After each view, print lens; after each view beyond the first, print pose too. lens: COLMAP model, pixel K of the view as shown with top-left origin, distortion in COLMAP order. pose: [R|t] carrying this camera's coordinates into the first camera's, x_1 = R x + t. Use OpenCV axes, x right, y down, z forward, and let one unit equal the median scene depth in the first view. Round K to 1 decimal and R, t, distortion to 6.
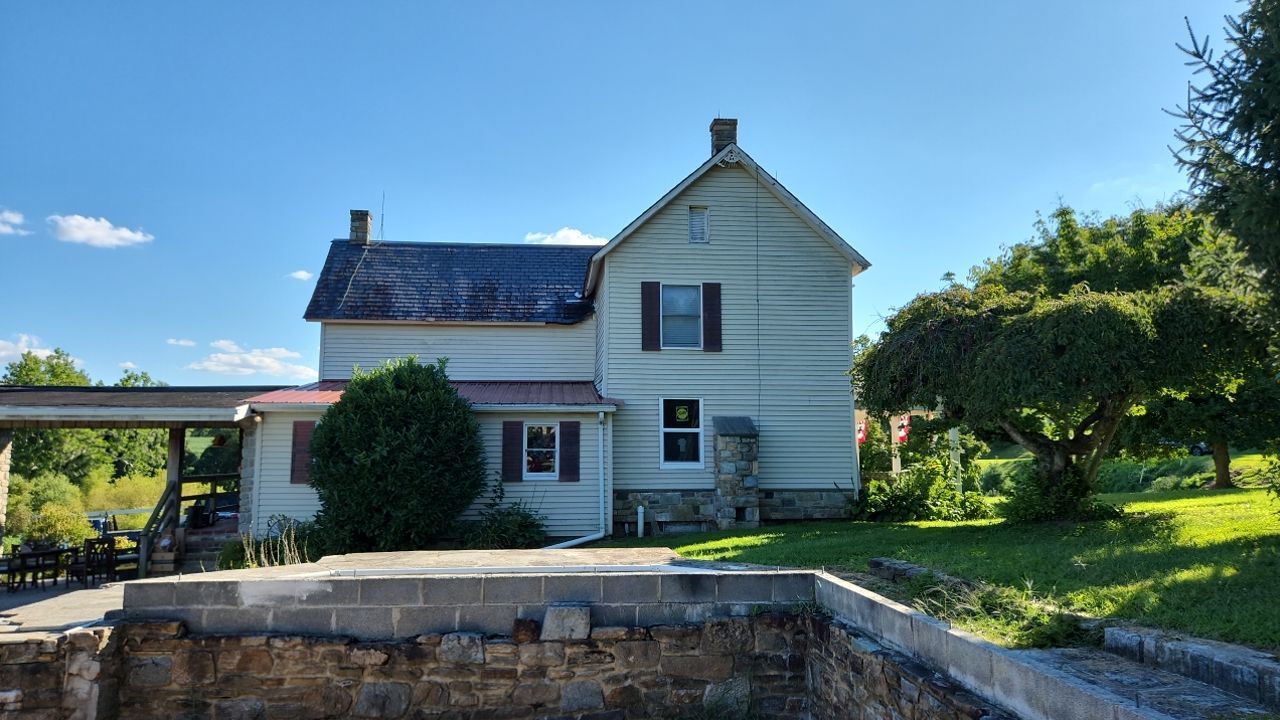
lens RADIAL K [[852.4, 0, 637.6], [0, 852.4, 349.9], [0, 0, 1]] dist [0.081432, -0.075538]
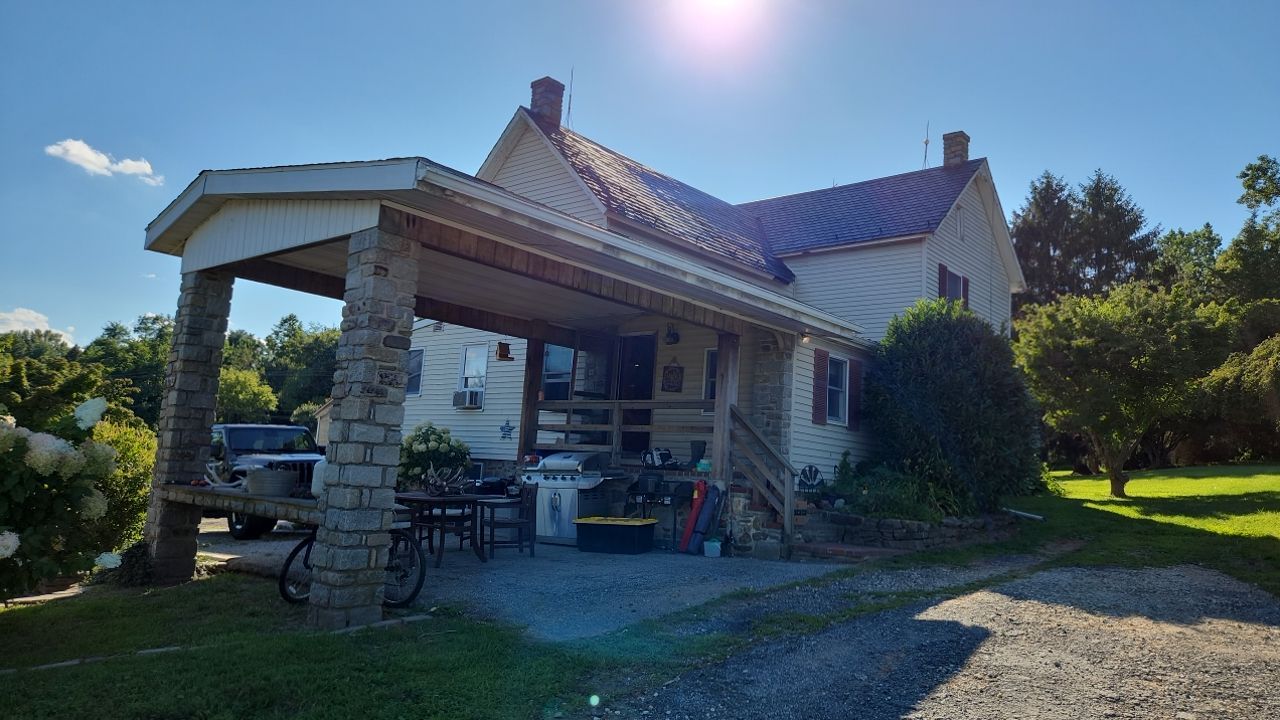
lens RADIAL K [[852.4, 0, 639.4], [0, 852.4, 346.8], [0, 0, 1]] dist [0.081432, -0.075538]
pose [[0.720147, 0.149359, 0.677555, -1.038565], [-0.151449, 0.986845, -0.056570, 0.147711], [-0.677091, -0.061876, 0.733294, 0.499872]]
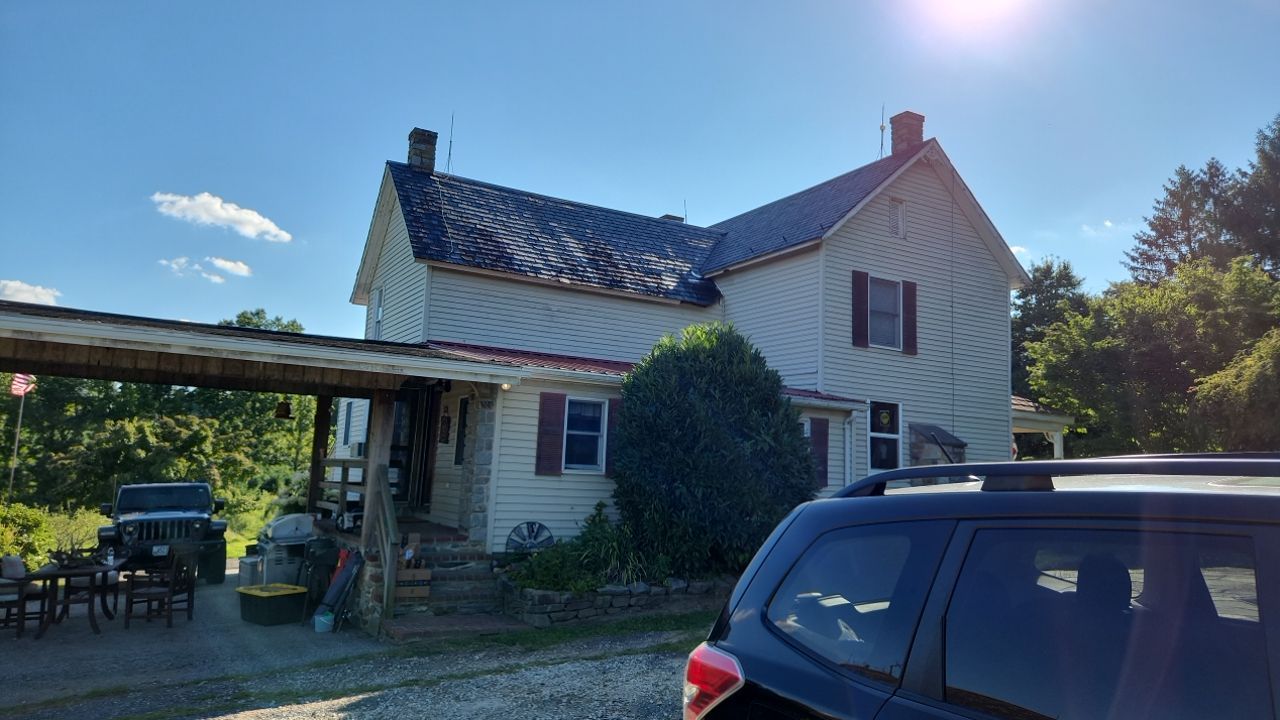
lens RADIAL K [[852.4, 0, 643.1], [0, 852.4, 338.4], [0, 0, 1]] dist [0.081432, -0.075538]
pose [[0.907291, 0.104676, 0.407266, -0.606890], [-0.095106, 0.994506, -0.043736, 0.057980], [-0.409607, 0.000947, 0.912262, 0.274036]]
